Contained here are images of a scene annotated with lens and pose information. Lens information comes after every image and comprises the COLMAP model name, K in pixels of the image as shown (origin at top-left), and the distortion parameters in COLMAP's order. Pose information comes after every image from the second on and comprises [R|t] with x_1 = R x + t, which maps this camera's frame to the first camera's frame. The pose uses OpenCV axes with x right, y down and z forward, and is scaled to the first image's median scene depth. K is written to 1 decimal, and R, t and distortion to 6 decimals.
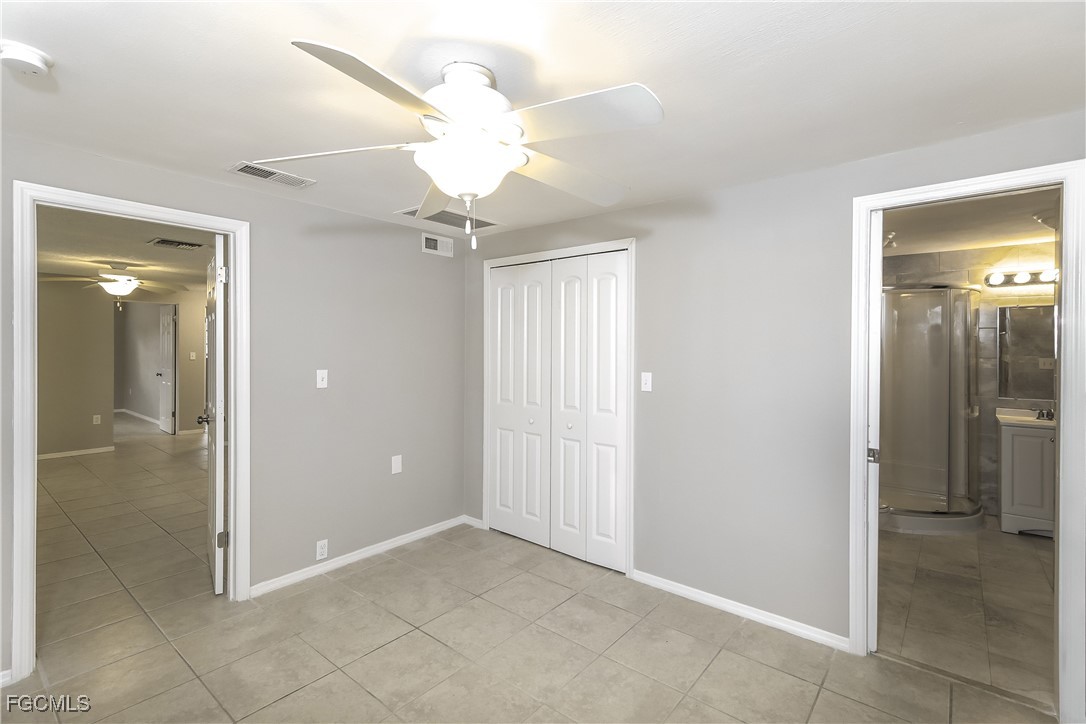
lens RADIAL K [[504.7, 0, 538.4], [0, 504.7, 347.3], [0, 0, 1]] dist [0.013250, -0.000295]
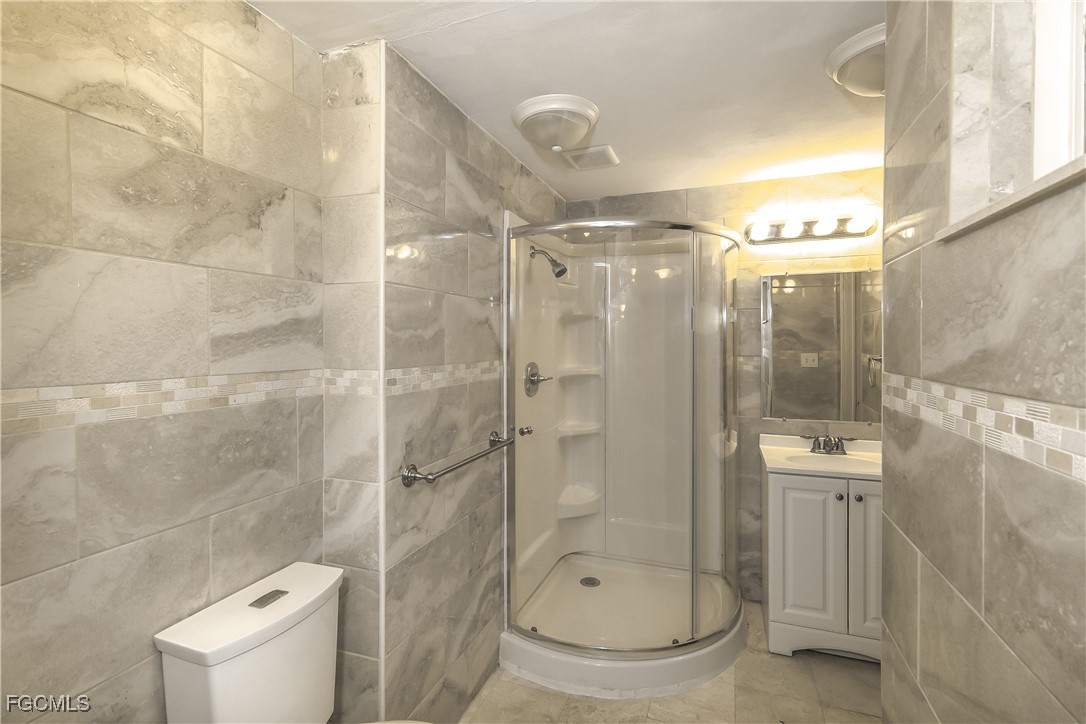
lens RADIAL K [[504.7, 0, 538.4], [0, 504.7, 347.3], [0, 0, 1]] dist [0.013250, -0.000295]
pose [[0.942167, -0.010630, 0.334975, 0.415335], [0.006204, 0.999879, 0.014280, -0.000090], [-0.335086, -0.011376, 0.942119, 0.484993]]
